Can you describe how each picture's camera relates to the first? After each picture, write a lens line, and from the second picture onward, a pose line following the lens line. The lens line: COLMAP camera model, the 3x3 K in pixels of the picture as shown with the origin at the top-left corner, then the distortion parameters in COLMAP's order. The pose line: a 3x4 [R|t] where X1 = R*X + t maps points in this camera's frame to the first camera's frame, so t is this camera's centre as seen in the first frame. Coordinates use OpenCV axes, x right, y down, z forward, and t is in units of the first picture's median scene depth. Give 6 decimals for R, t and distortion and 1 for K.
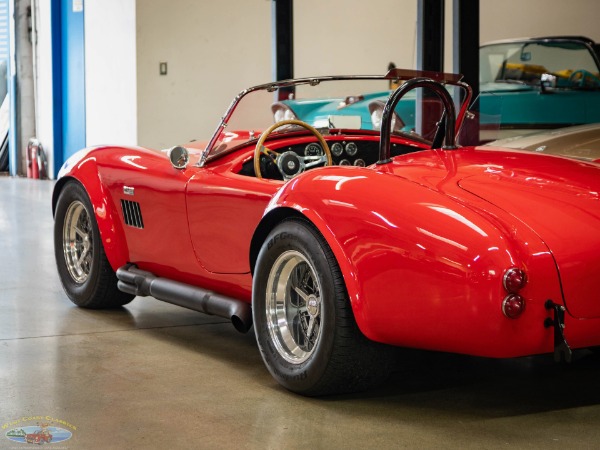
lens RADIAL K [[1661.5, 0, 300.0], [0, 1661.5, 225.0], [0, 0, 1]] dist [-0.003535, -0.116972]
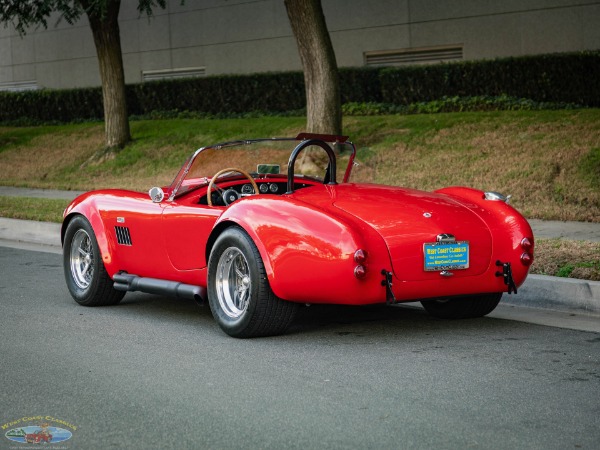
lens RADIAL K [[1967.4, 0, 300.0], [0, 1967.4, 225.0], [0, 0, 1]] dist [0.111057, -0.702110]
pose [[0.999721, -0.014438, 0.018681, 0.023505], [0.015276, 0.998849, -0.045474, 0.072908], [-0.018002, 0.045747, 0.998791, -0.807481]]
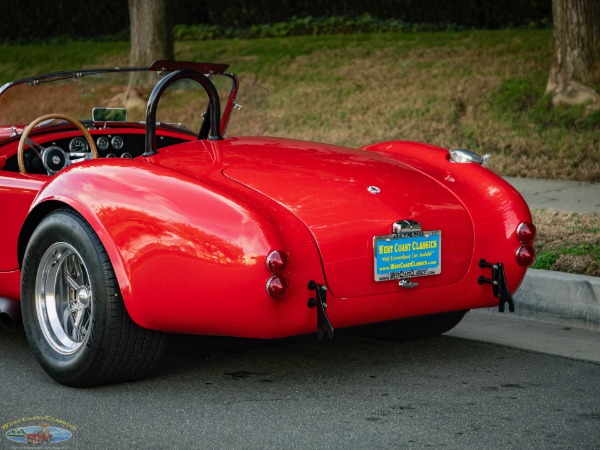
lens RADIAL K [[1967.4, 0, 300.0], [0, 1967.4, 225.0], [0, 0, 1]] dist [0.111057, -0.702110]
pose [[0.992400, -0.027426, 0.119958, -0.003090], [0.028516, 0.999566, -0.007372, 0.015549], [-0.119704, 0.010737, 0.992752, -0.179427]]
